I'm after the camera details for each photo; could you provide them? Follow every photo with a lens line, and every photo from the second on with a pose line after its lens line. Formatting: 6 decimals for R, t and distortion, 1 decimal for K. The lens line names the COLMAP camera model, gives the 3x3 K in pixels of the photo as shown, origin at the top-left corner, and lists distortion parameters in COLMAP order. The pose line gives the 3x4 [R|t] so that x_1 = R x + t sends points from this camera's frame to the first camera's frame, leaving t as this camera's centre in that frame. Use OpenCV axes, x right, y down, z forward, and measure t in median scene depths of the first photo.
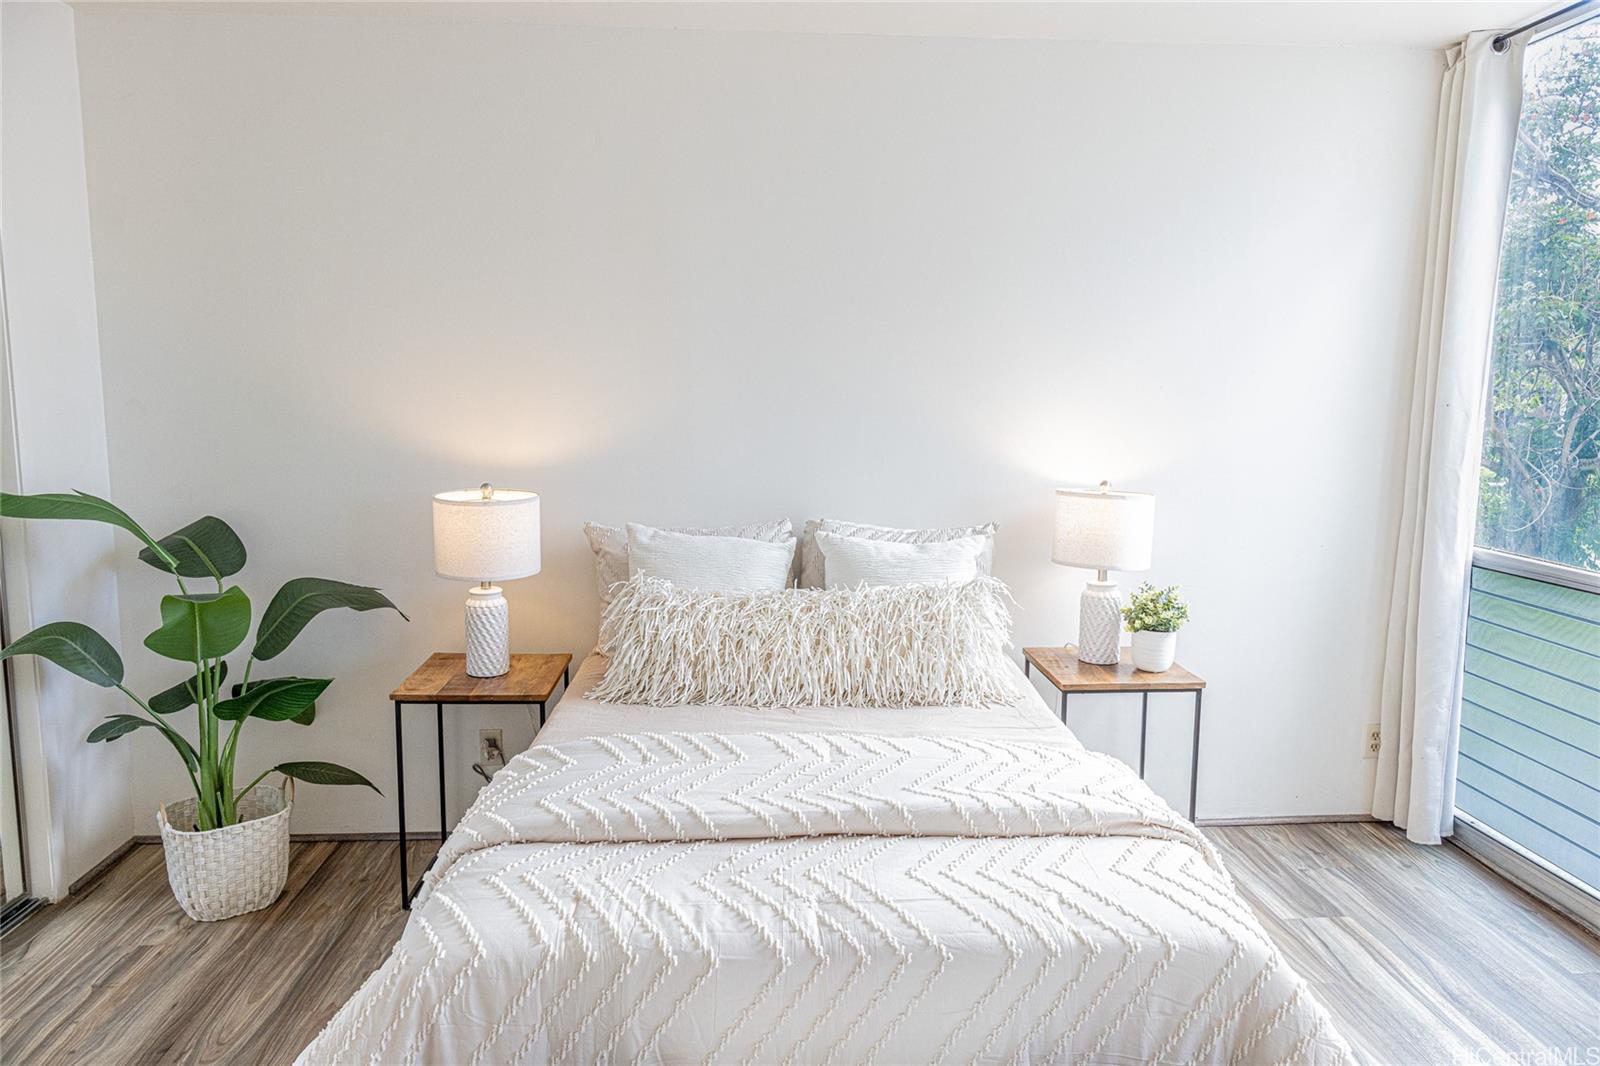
lens RADIAL K [[1075.7, 0, 803.7], [0, 1075.7, 526.0], [0, 0, 1]] dist [0.004655, 0.001247]
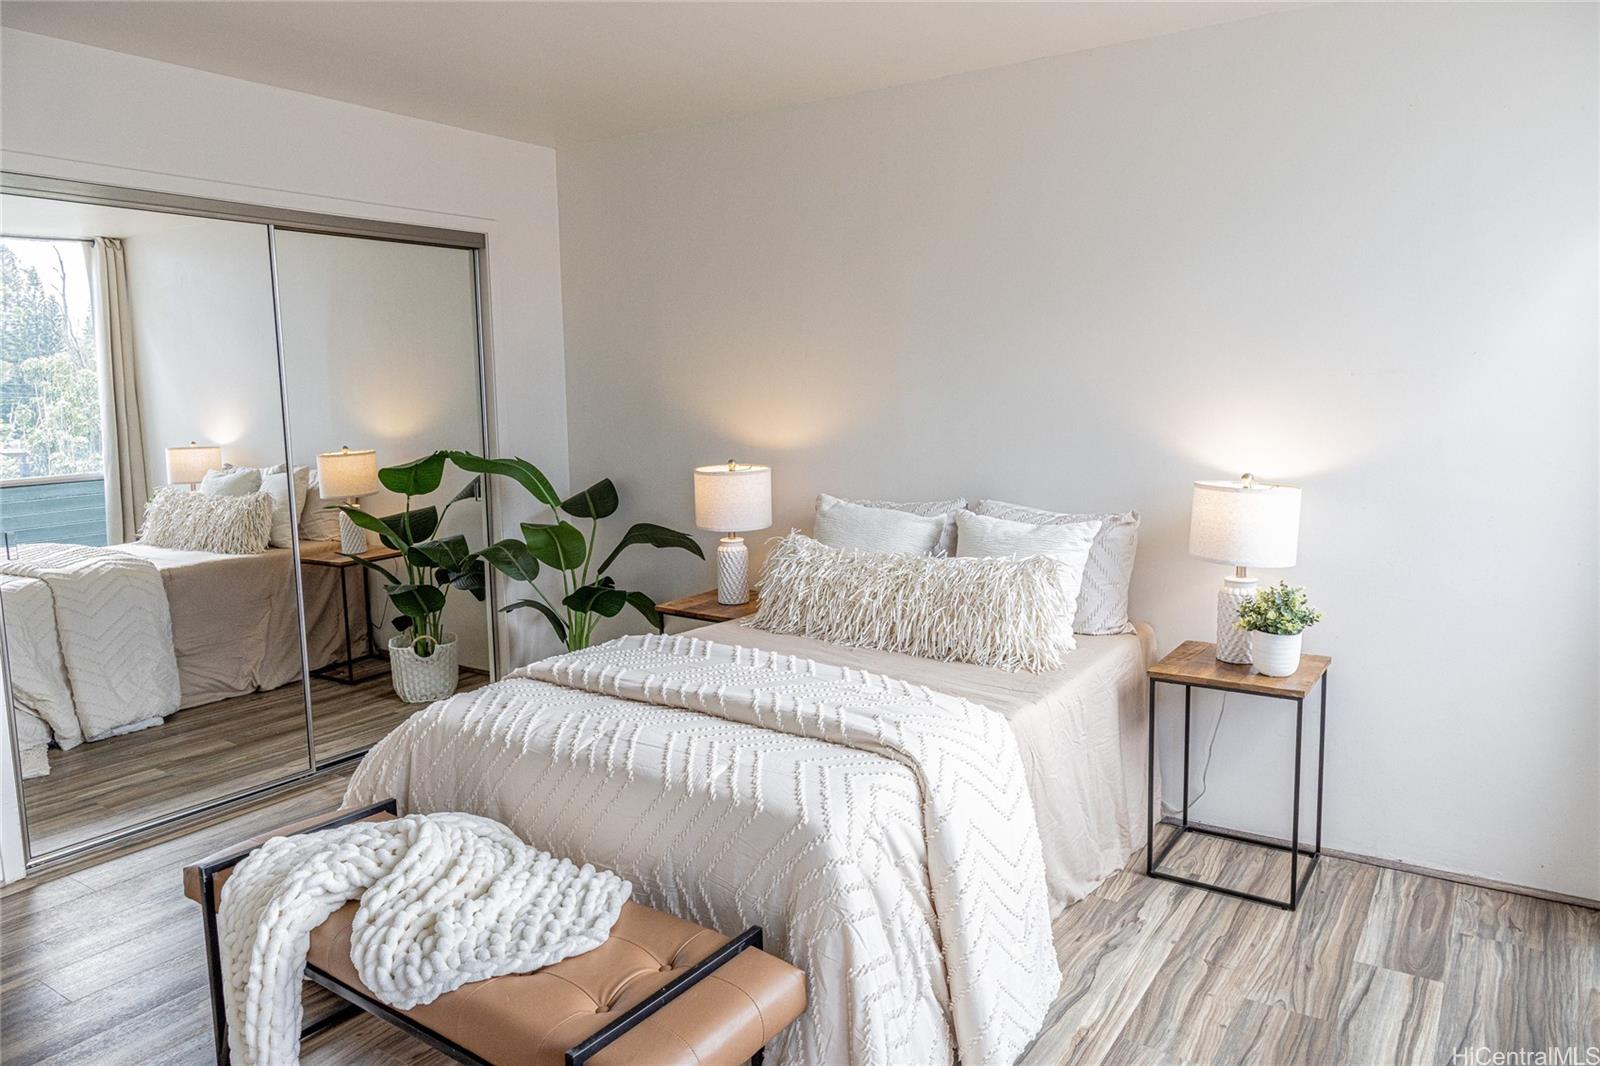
lens RADIAL K [[1085.1, 0, 785.5], [0, 1085.1, 535.4], [0, 0, 1]] dist [0.003121, 0.005081]
pose [[0.779788, 0.067188, -0.622427, 0.598965], [-0.056569, 0.997719, 0.036828, 0.000853], [0.623482, 0.006492, 0.781811, -0.017900]]
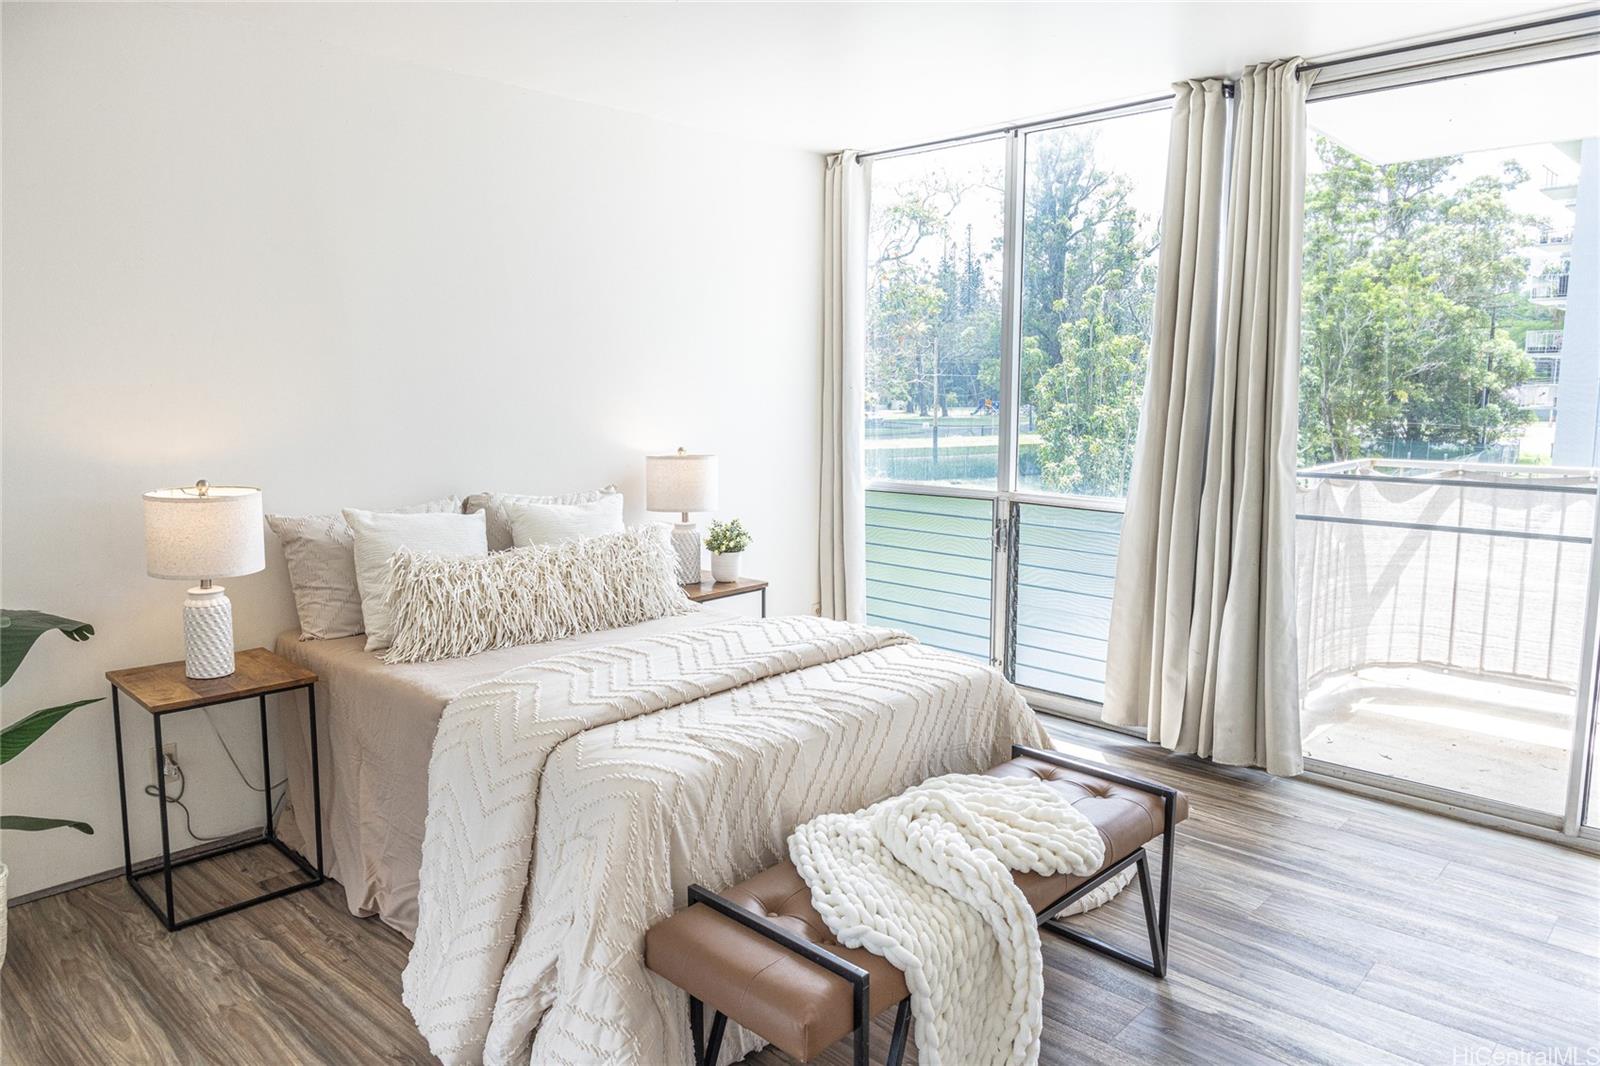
lens RADIAL K [[1075.7, 0, 803.7], [0, 1075.7, 526.0], [0, 0, 1]] dist [0.004655, 0.001247]
pose [[0.723739, -0.101318, 0.682595, -0.564905], [0.093317, 0.994446, 0.048665, 0.005177], [-0.683735, 0.028477, 0.729175, -0.084484]]
